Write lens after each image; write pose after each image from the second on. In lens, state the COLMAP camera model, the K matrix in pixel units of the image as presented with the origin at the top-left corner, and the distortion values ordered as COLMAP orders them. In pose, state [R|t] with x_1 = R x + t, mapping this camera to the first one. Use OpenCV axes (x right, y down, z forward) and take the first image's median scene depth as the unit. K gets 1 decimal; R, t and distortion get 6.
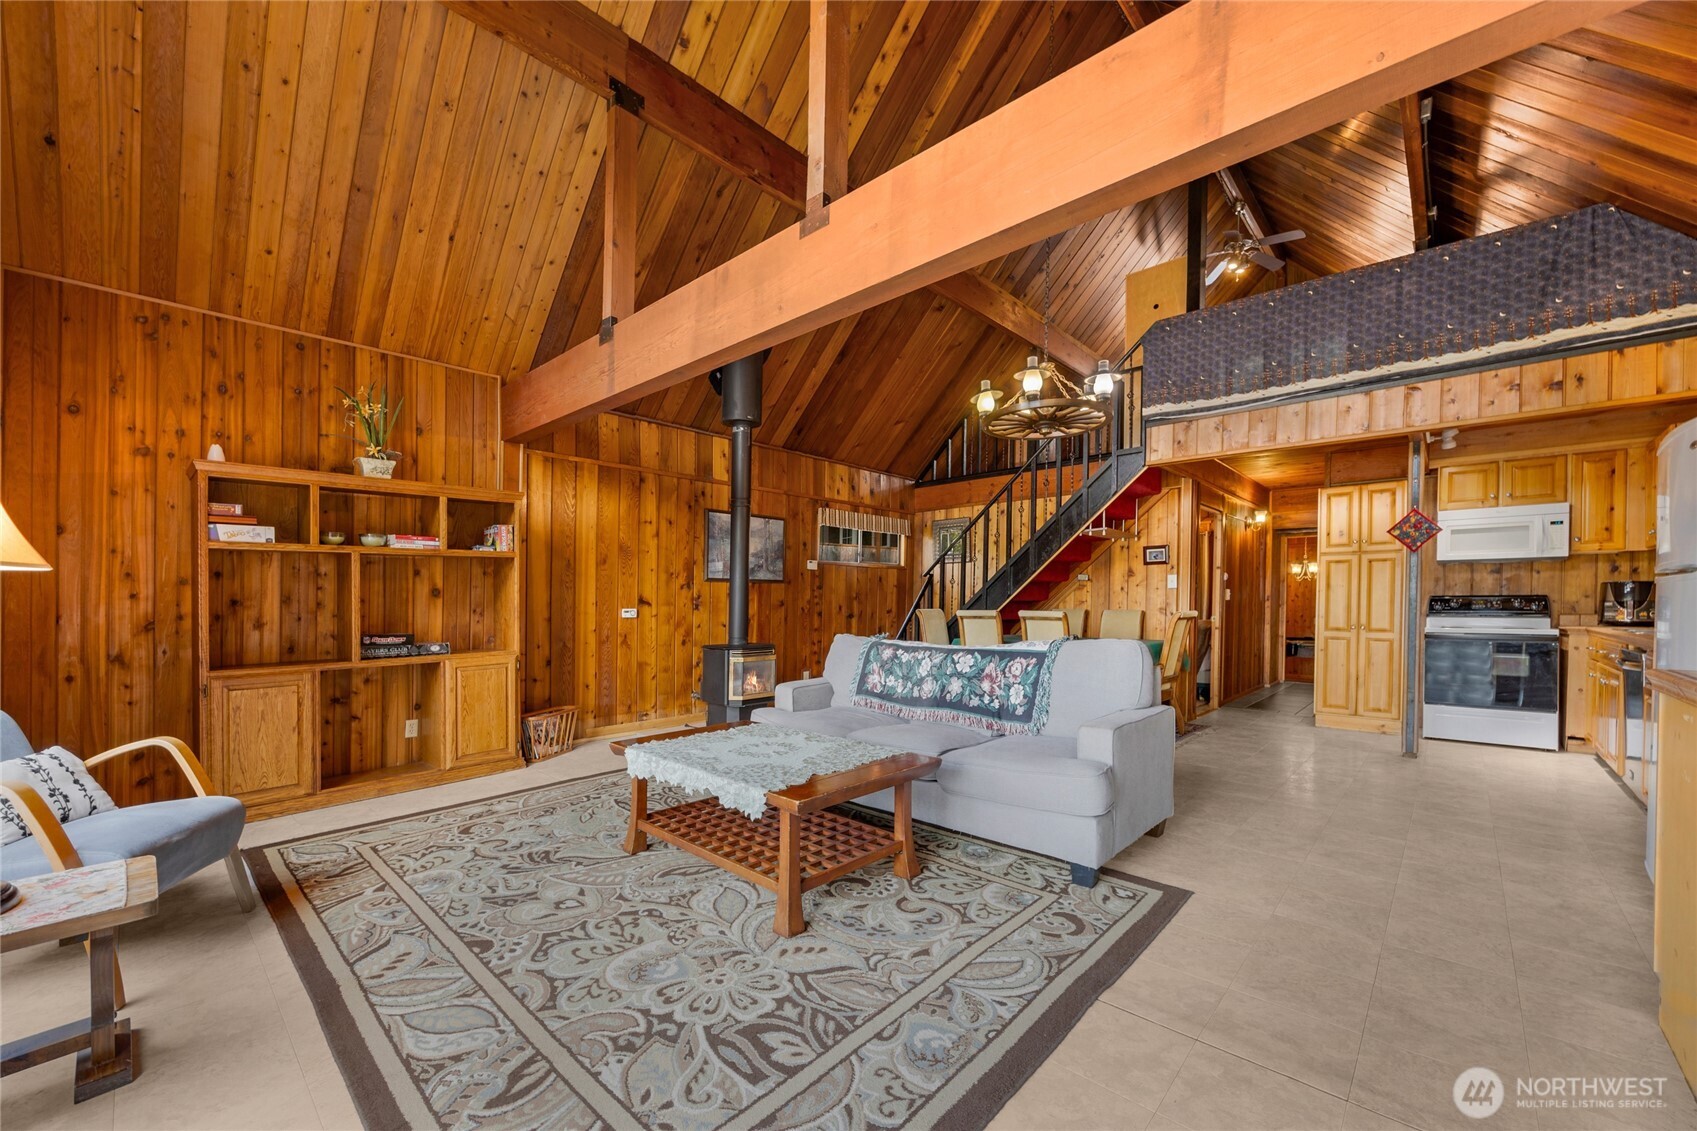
lens RADIAL K [[649.7, 0, 872.4], [0, 649.7, 609.3], [0, 0, 1]] dist [-0.002967, 0.000273]
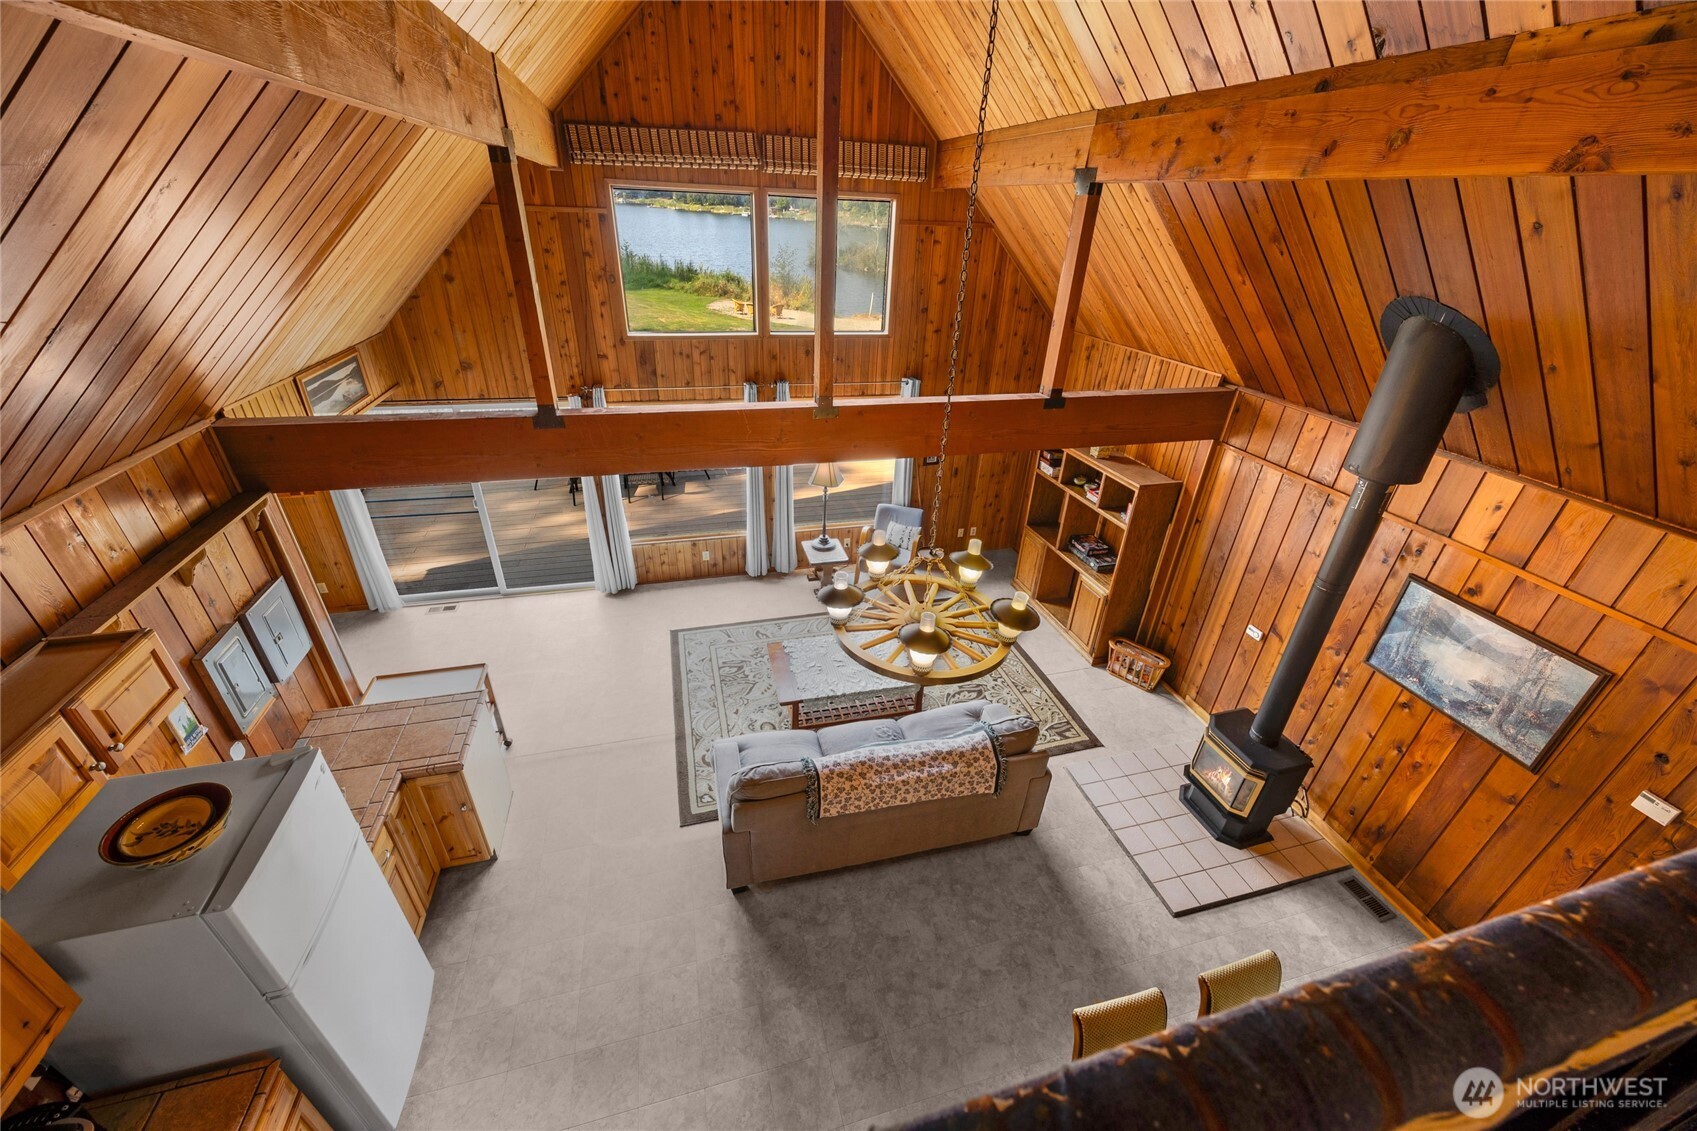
lens RADIAL K [[649.7, 0, 829.1], [0, 649.7, 544.1], [0, 0, 1]] dist [-0.002967, 0.000273]
pose [[-0.561155, 0.372203, -0.739304, 0.854146], [-0.036197, 0.881301, 0.471166, -0.739070], [0.826919, 0.291158, -0.481074, 1.299403]]
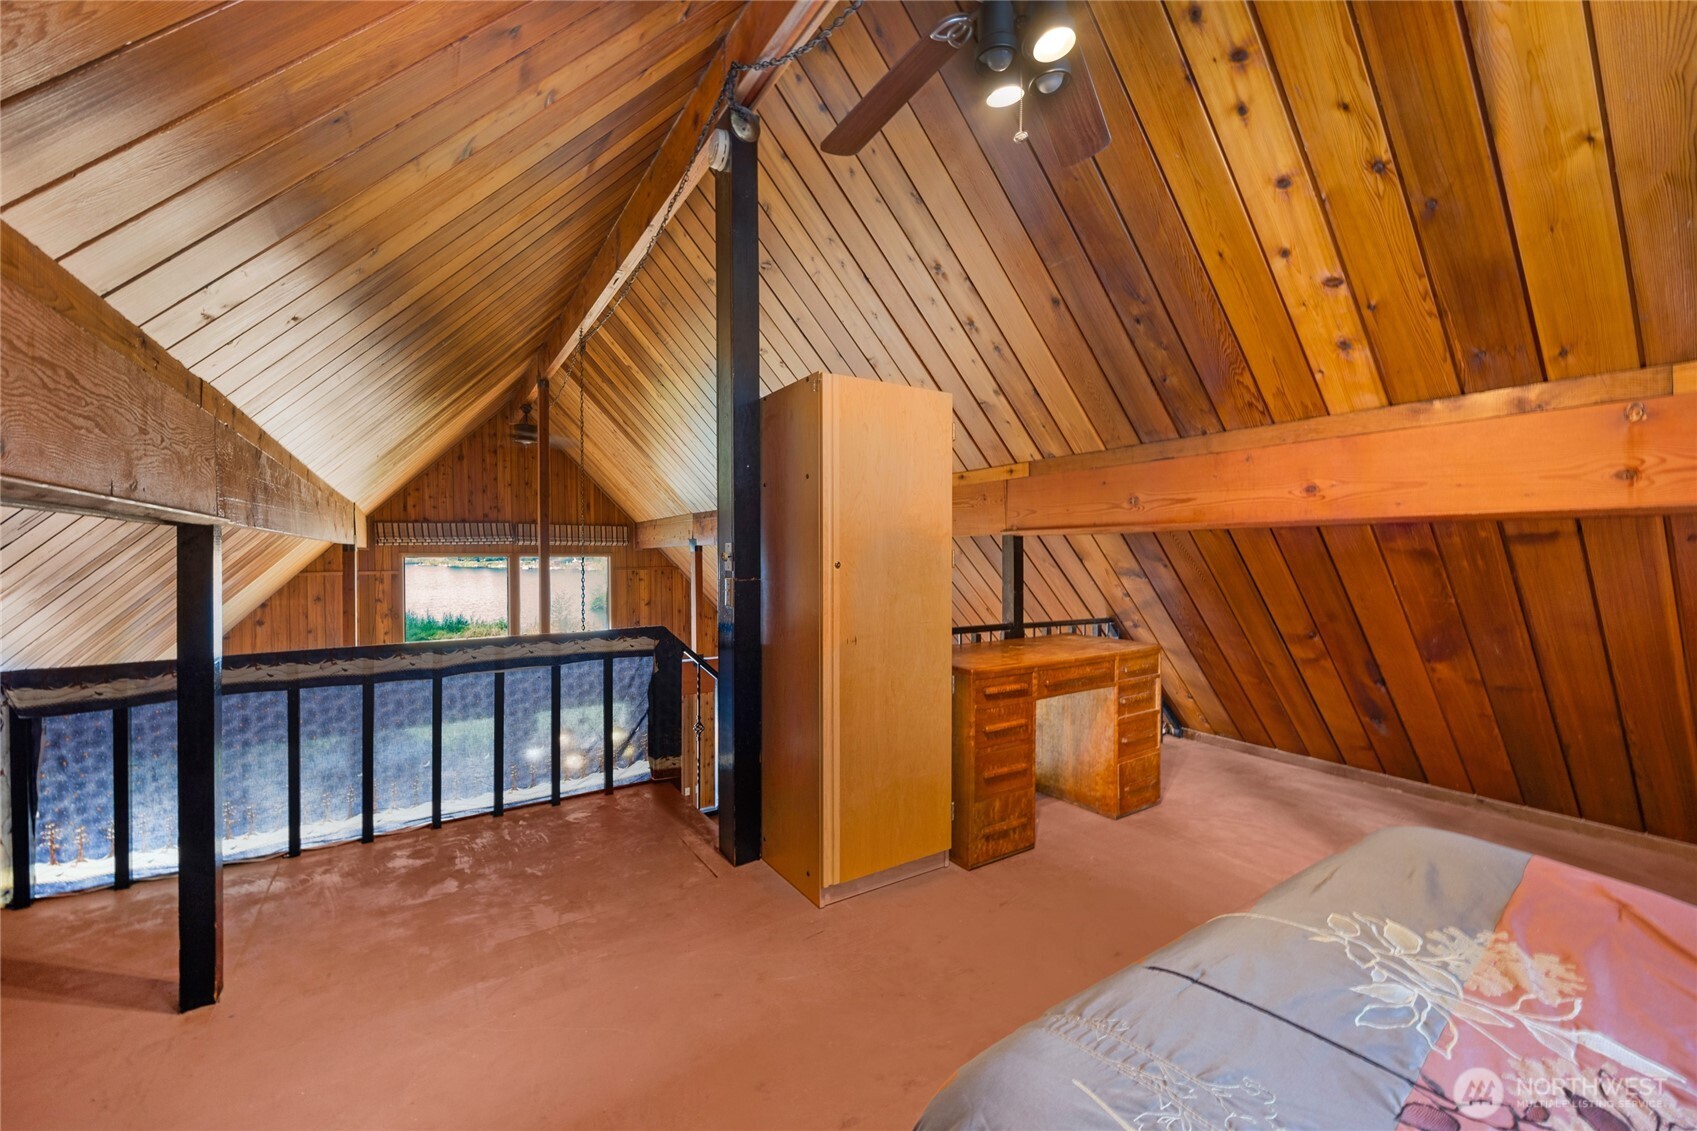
lens RADIAL K [[680.9, 0, 818.7], [0, 680.9, 538.4], [0, 0, 1]] dist [0.001867, 0.000041]
pose [[-0.299520, -0.011598, -0.954019, 1.516295], [0.004751, 0.999896, -0.013648, -0.768108], [0.954078, -0.008621, -0.299434, 1.969916]]
